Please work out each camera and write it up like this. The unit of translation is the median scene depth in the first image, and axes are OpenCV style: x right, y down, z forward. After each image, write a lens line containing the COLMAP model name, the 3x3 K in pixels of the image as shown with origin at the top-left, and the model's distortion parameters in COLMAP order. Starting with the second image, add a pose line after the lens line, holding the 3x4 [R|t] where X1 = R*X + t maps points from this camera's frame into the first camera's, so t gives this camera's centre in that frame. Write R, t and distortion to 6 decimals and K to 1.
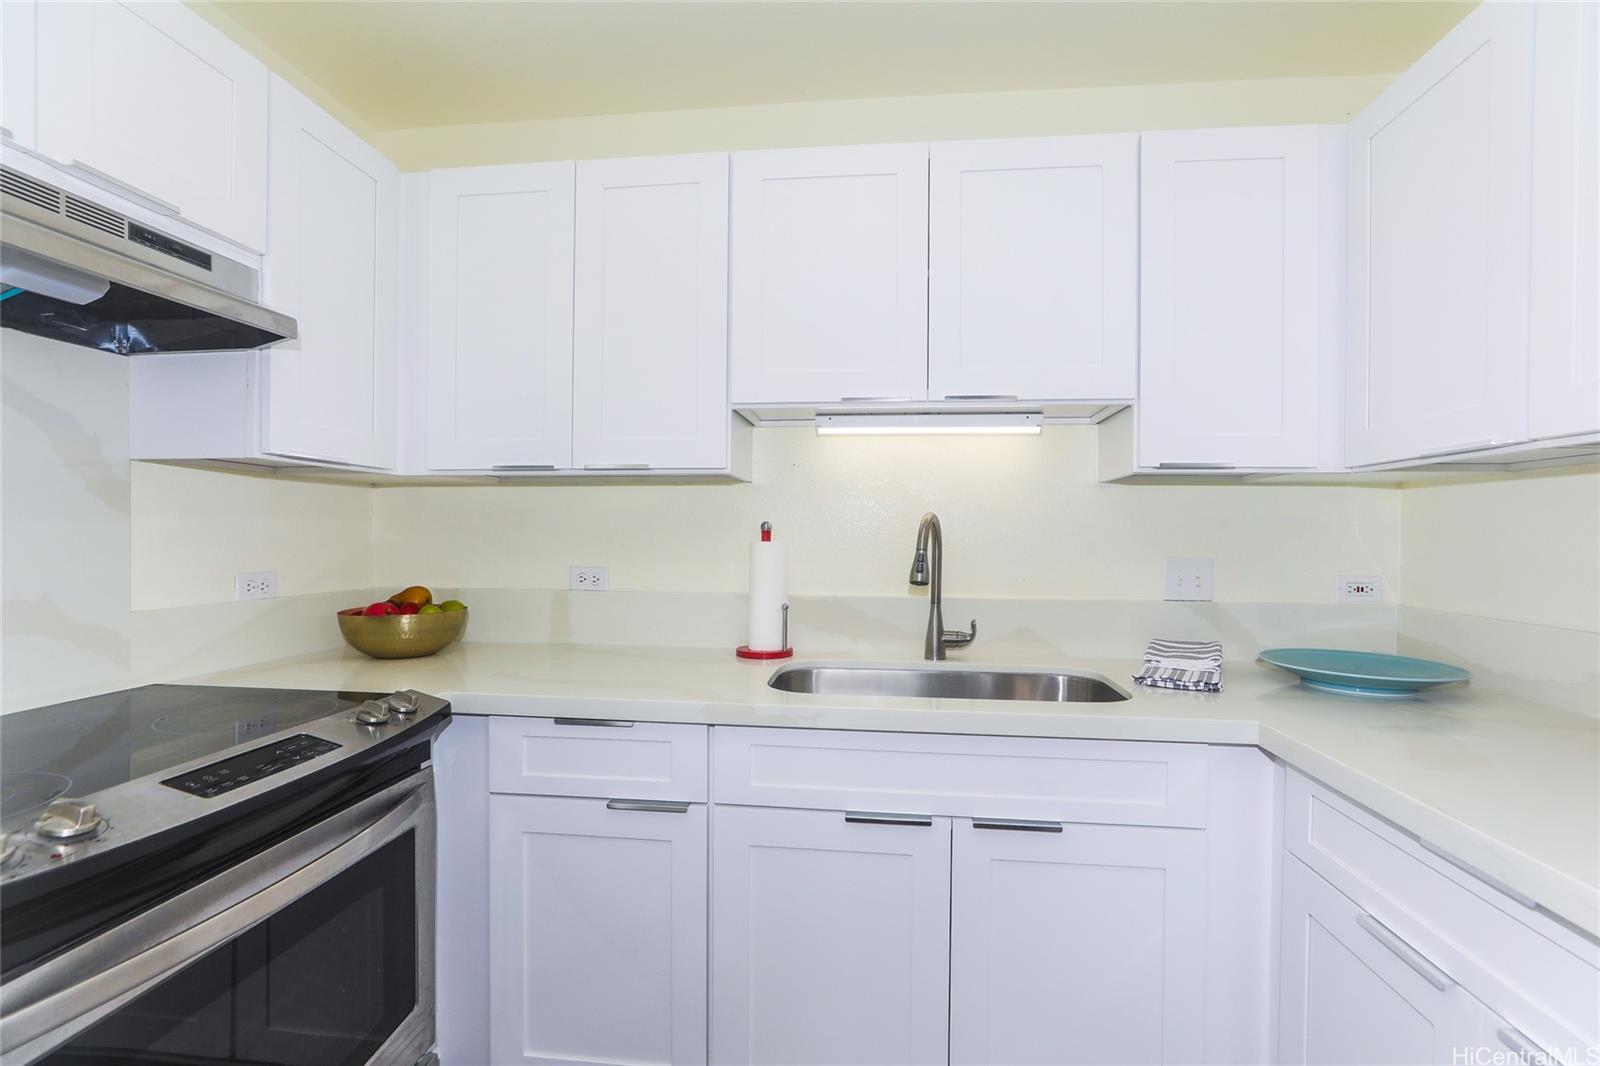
lens RADIAL K [[723.3, 0, 807.2], [0, 723.3, 542.3], [0, 0, 1]] dist [-0.008584, 0.000447]
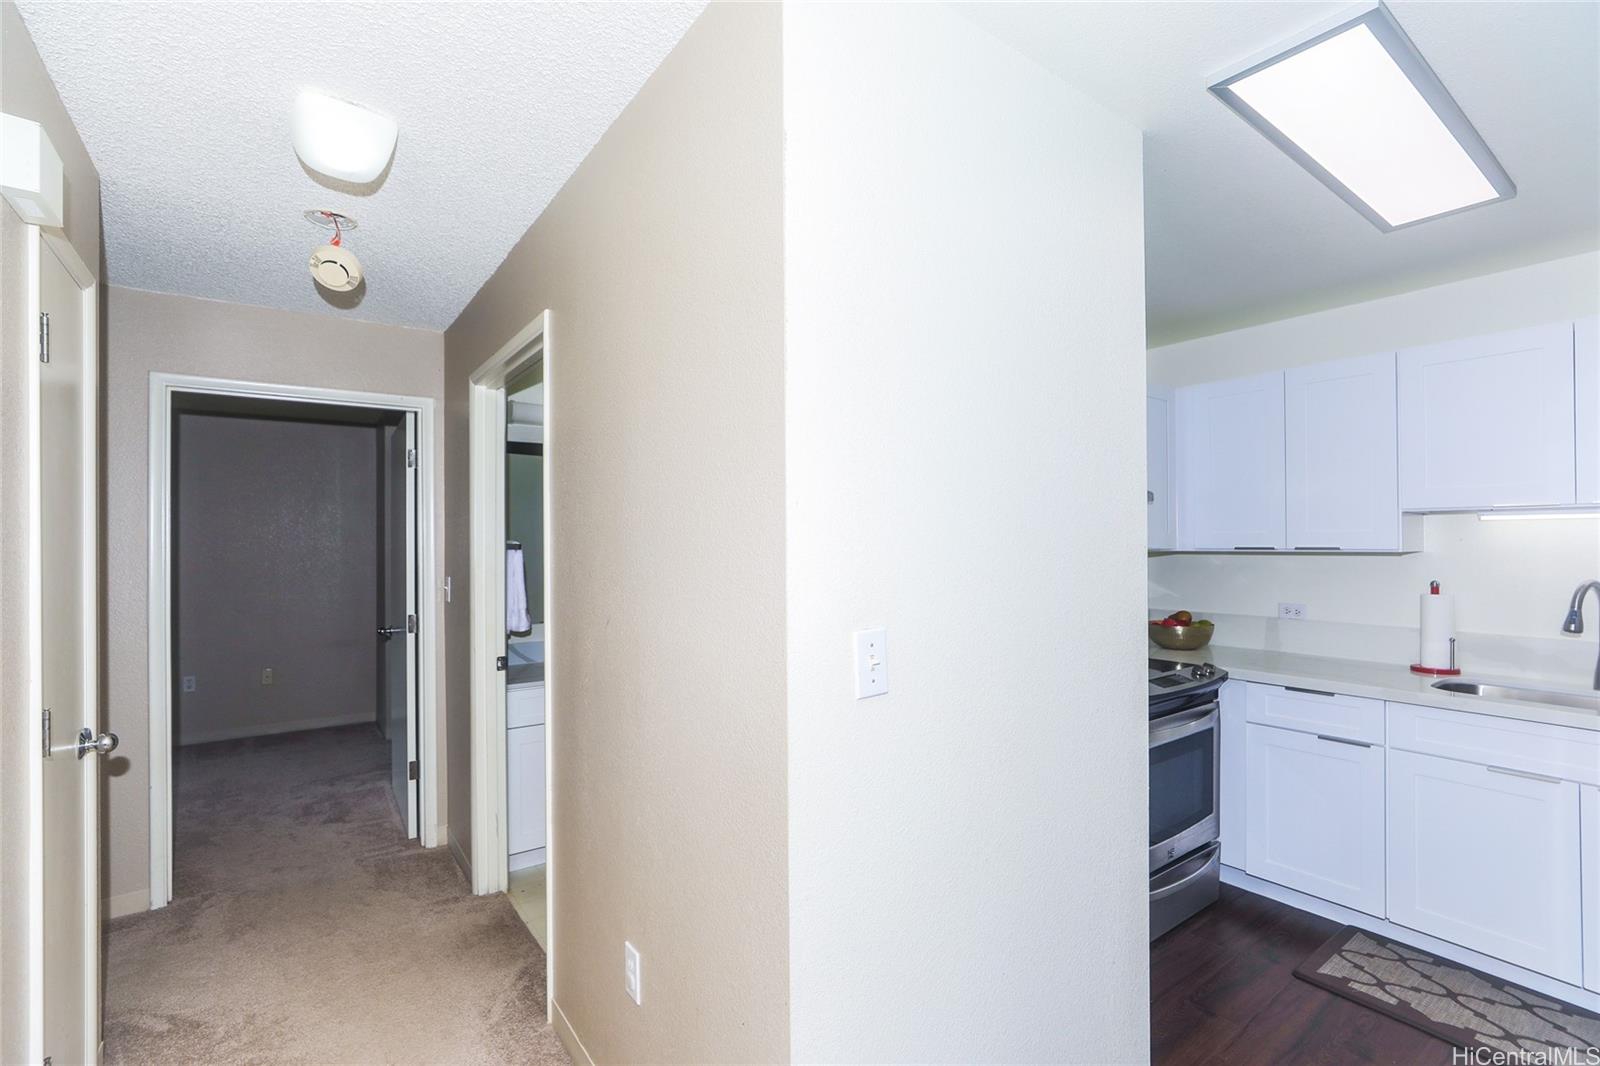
lens RADIAL K [[723.3, 0, 807.2], [0, 723.3, 542.3], [0, 0, 1]] dist [-0.008584, 0.000447]
pose [[0.676581, -0.010666, -0.736291, 0.161357], [0.002367, 0.999921, -0.012311, -0.094685], [0.736364, 0.006587, 0.676553, -0.960877]]
